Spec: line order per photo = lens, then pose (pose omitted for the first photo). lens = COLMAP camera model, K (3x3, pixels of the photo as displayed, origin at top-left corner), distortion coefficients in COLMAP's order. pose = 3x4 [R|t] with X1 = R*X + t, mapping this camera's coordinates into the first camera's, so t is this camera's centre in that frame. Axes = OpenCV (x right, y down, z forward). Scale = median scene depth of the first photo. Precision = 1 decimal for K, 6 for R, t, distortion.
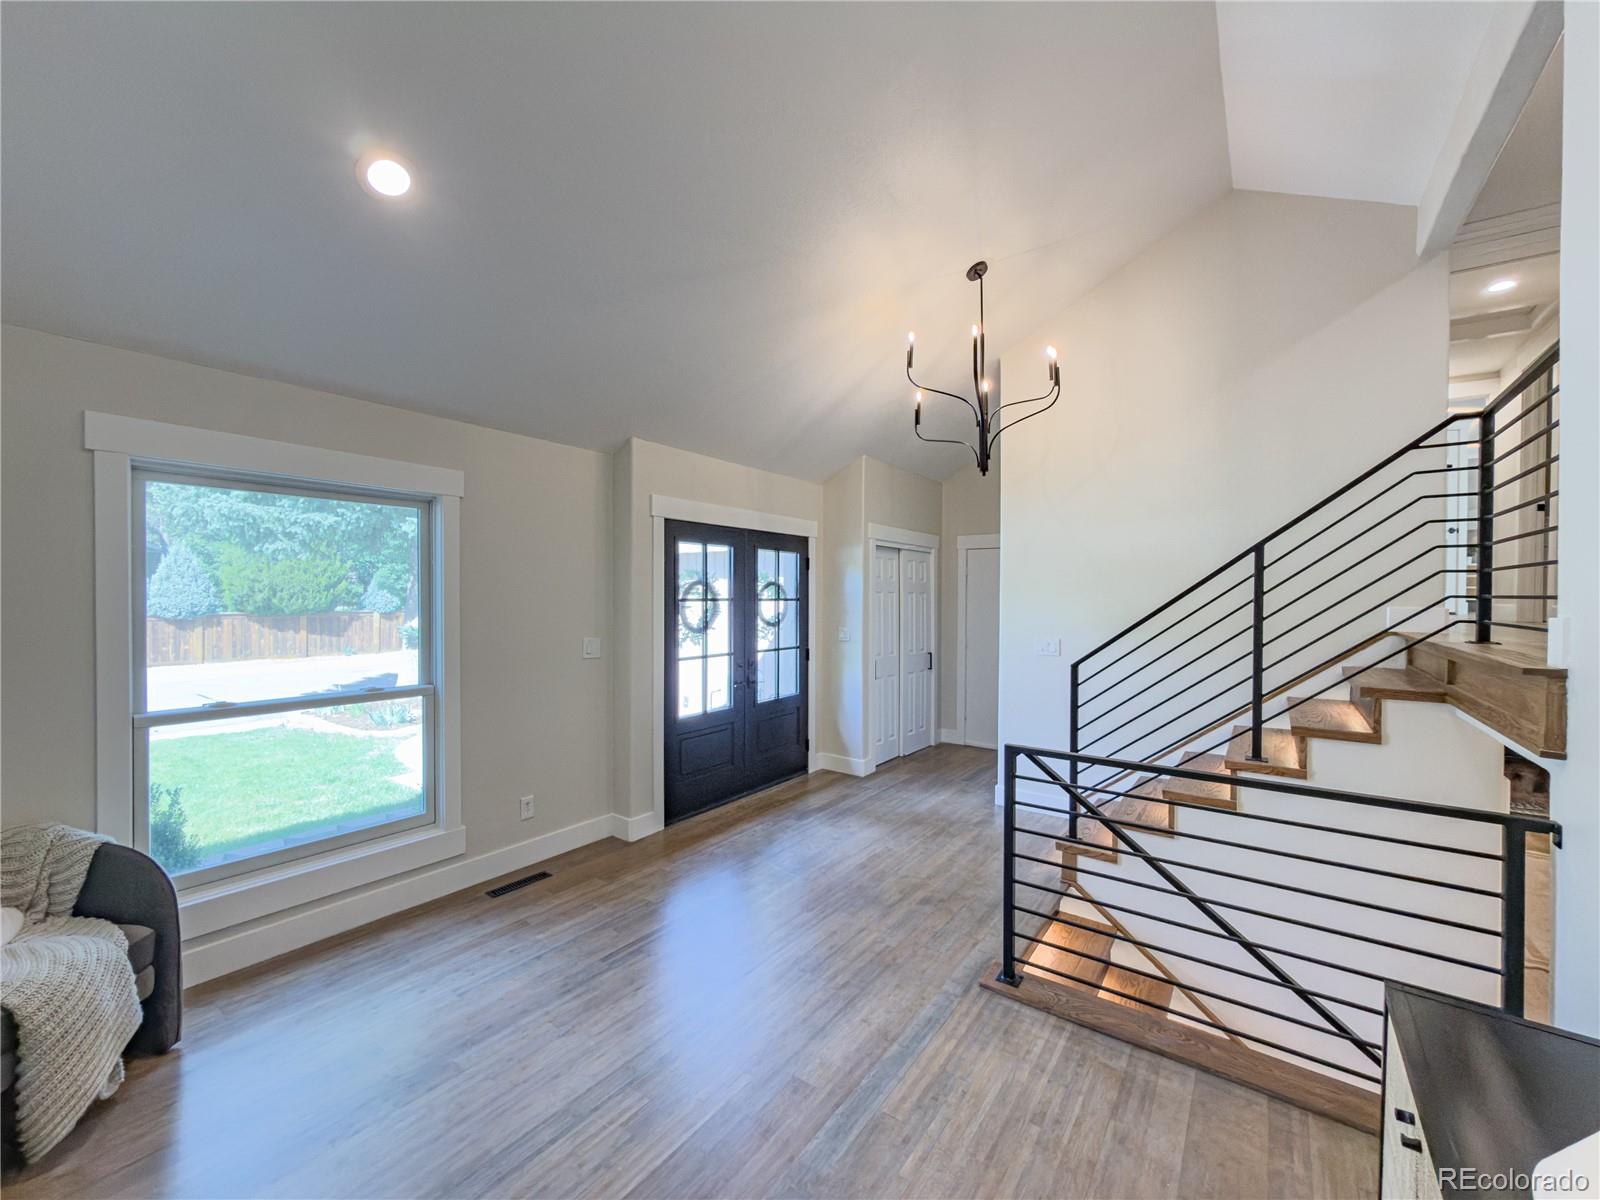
lens RADIAL K [[643.2, 0, 800.1], [0, 643.2, 596.2], [0, 0, 1]] dist [0.000936, -0.000030]
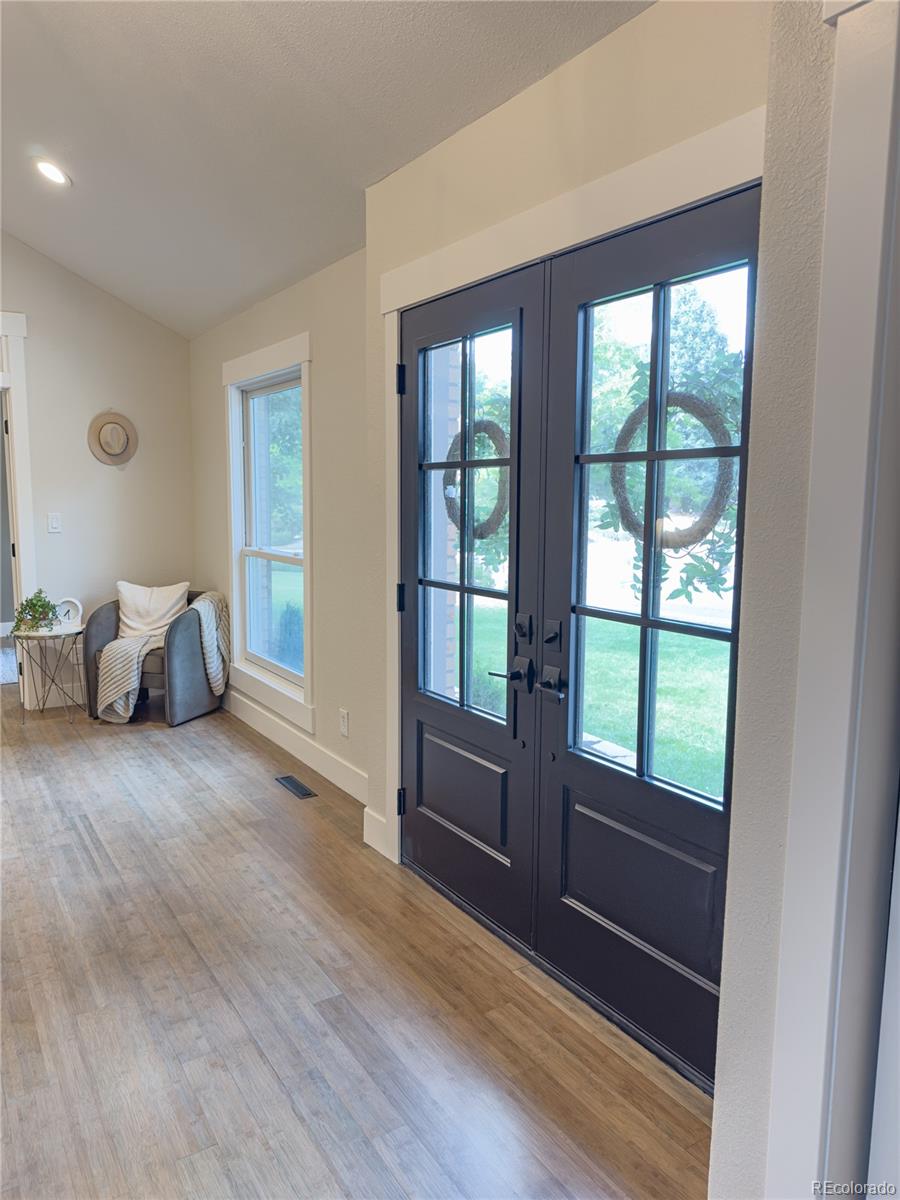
lens RADIAL K [[857.0, 0, 448.3], [0, 857.0, 606.0], [0, 0, 1]] dist [-0.010464, 0.009854]
pose [[-0.370215, 0.112020, -0.922167, 0.423215], [-0.010688, 0.992123, 0.124808, 0.029603], [0.928885, 0.056061, -0.366101, 1.207865]]
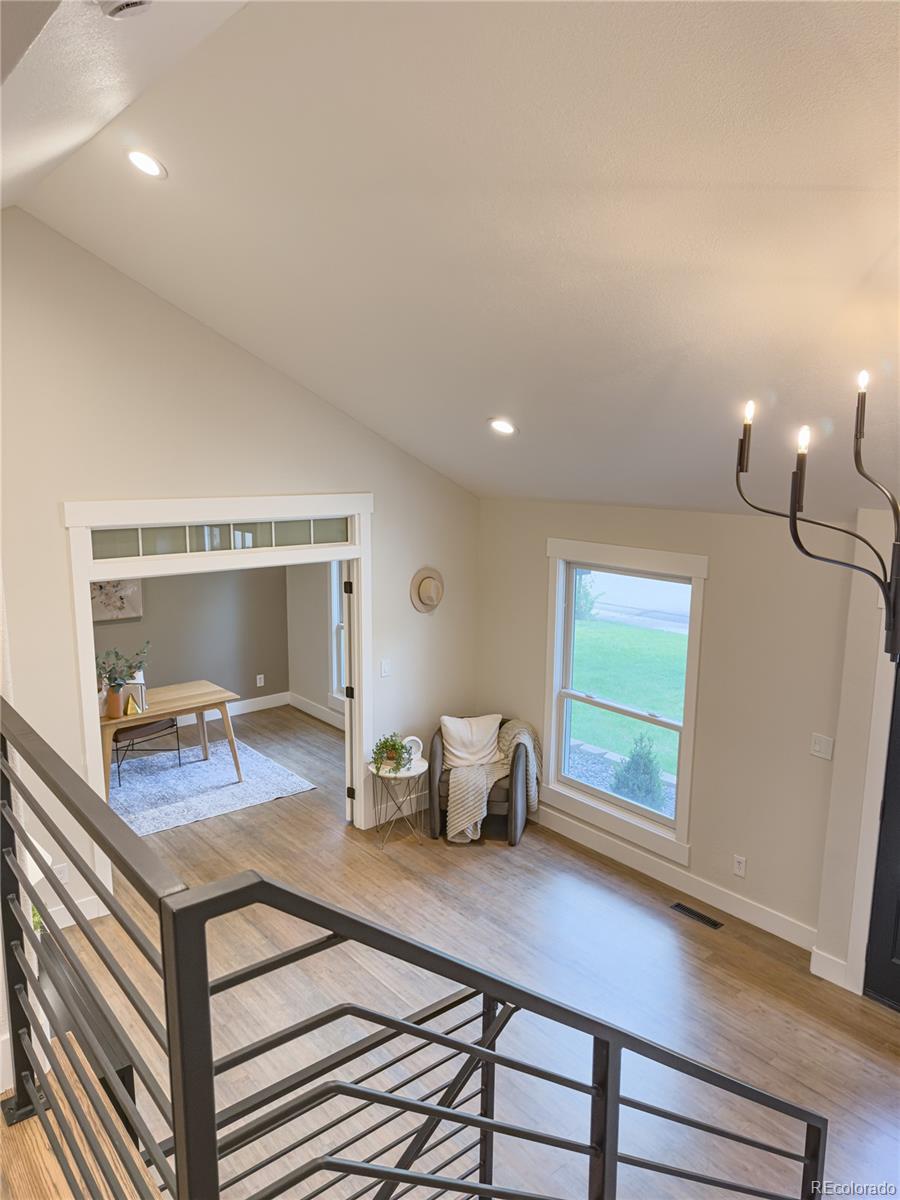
lens RADIAL K [[857.0, 0, 453.6], [0, 857.0, 590.6], [0, 0, 1]] dist [-0.010464, 0.009854]
pose [[-0.247027, 0.149431, -0.957418, 0.784025], [-0.010309, 0.987577, 0.156798, -0.271458], [0.968954, 0.048604, -0.242417, 0.683071]]
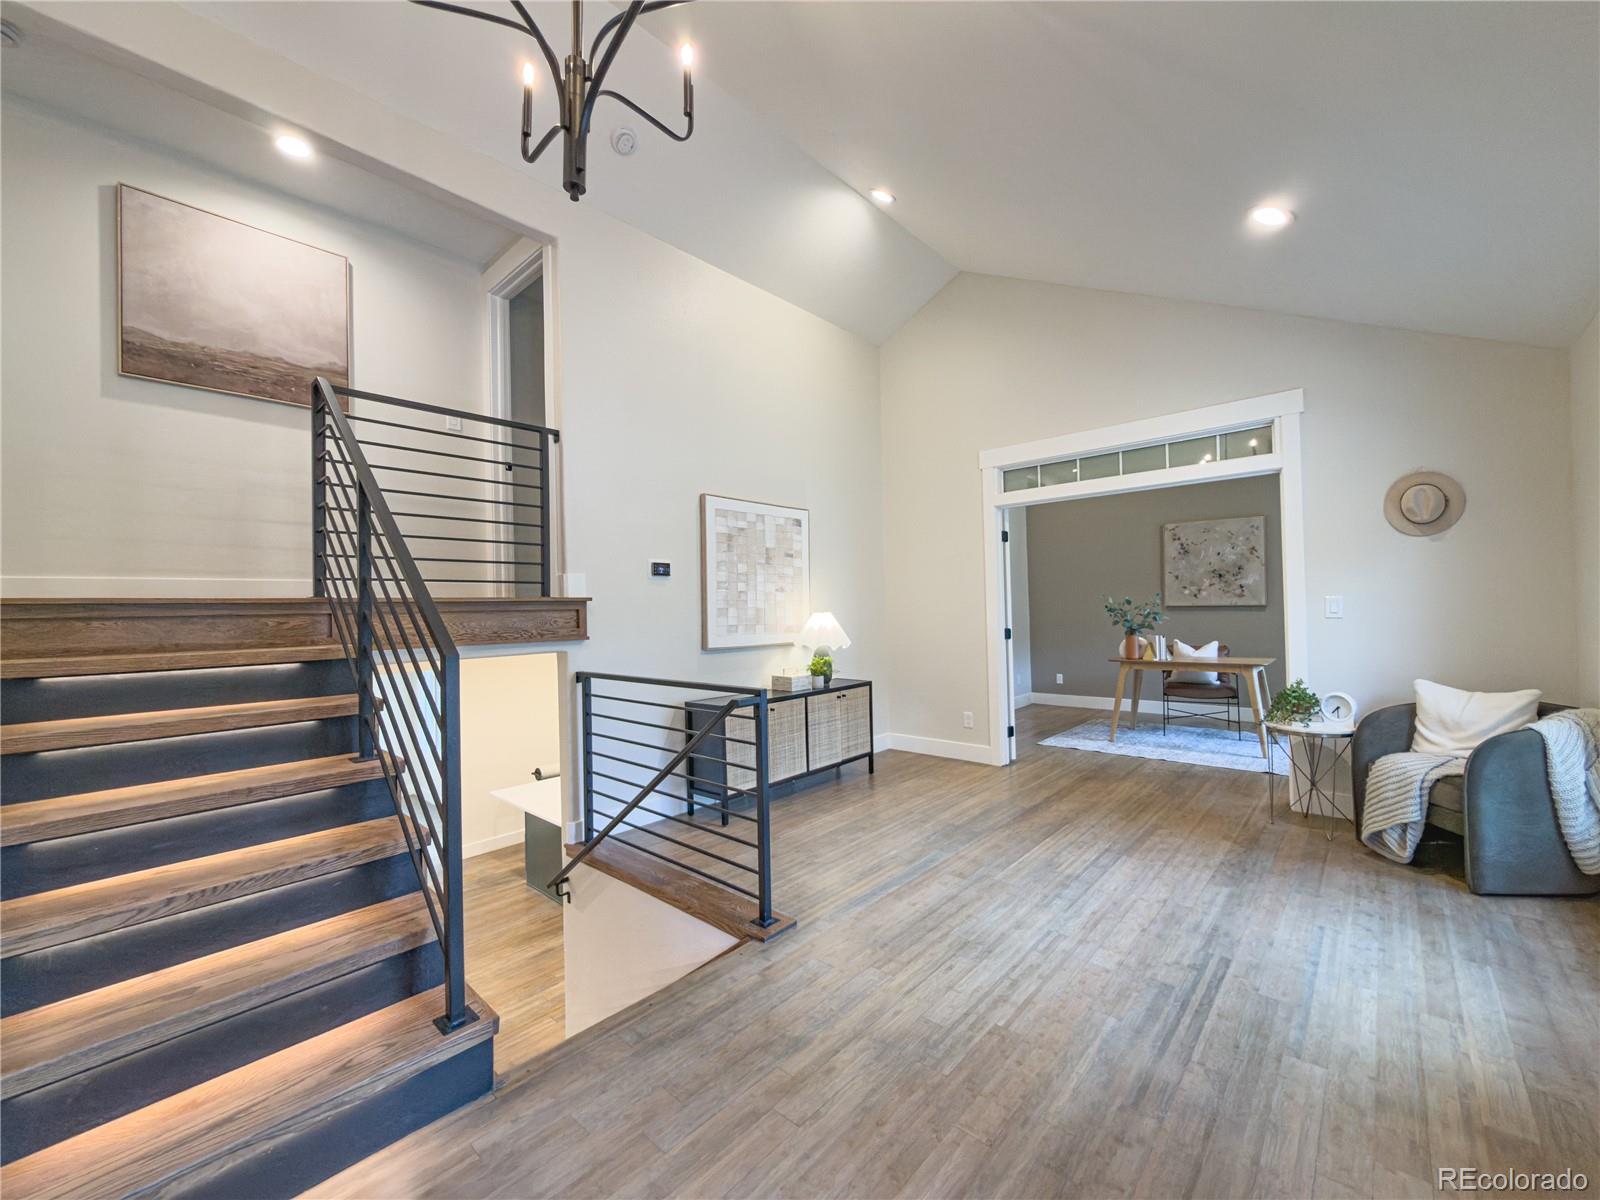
lens RADIAL K [[643.2, 0, 798.3], [0, 643.2, 600.2], [0, 0, 1]] dist [0.000936, -0.000030]
pose [[-0.993979, 0.016177, 0.108368, 0.088249], [0.015208, 0.999837, -0.009766, 0.058508], [-0.108509, -0.008059, -0.994063, 1.123859]]
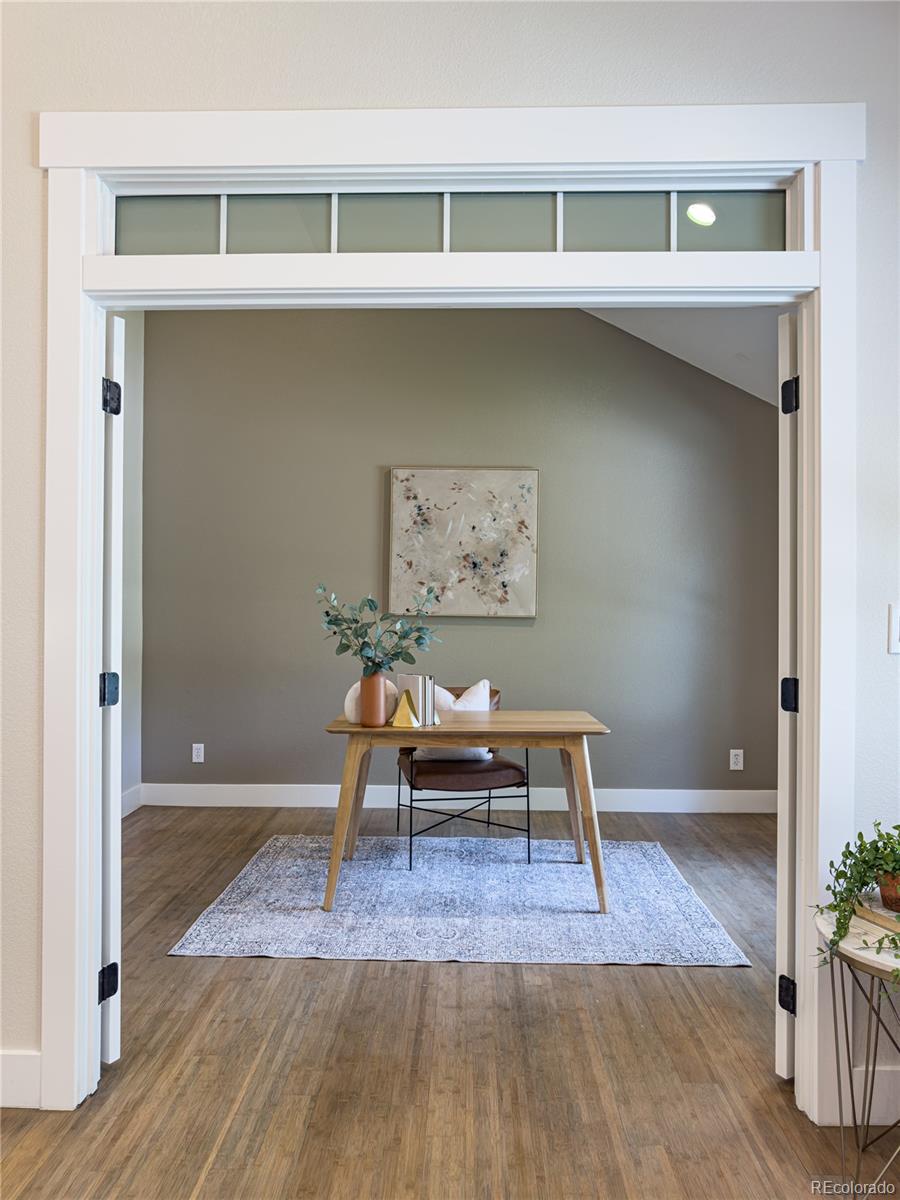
lens RADIAL K [[857.0, 0, 452.1], [0, 857.0, 600.2], [0, 0, 1]] dist [-0.010464, 0.009854]
pose [[-0.820707, -0.018300, -0.571057, -0.031261], [-0.014790, 0.999832, -0.010785, 0.062311], [0.571158, -0.000406, -0.820840, 0.485868]]
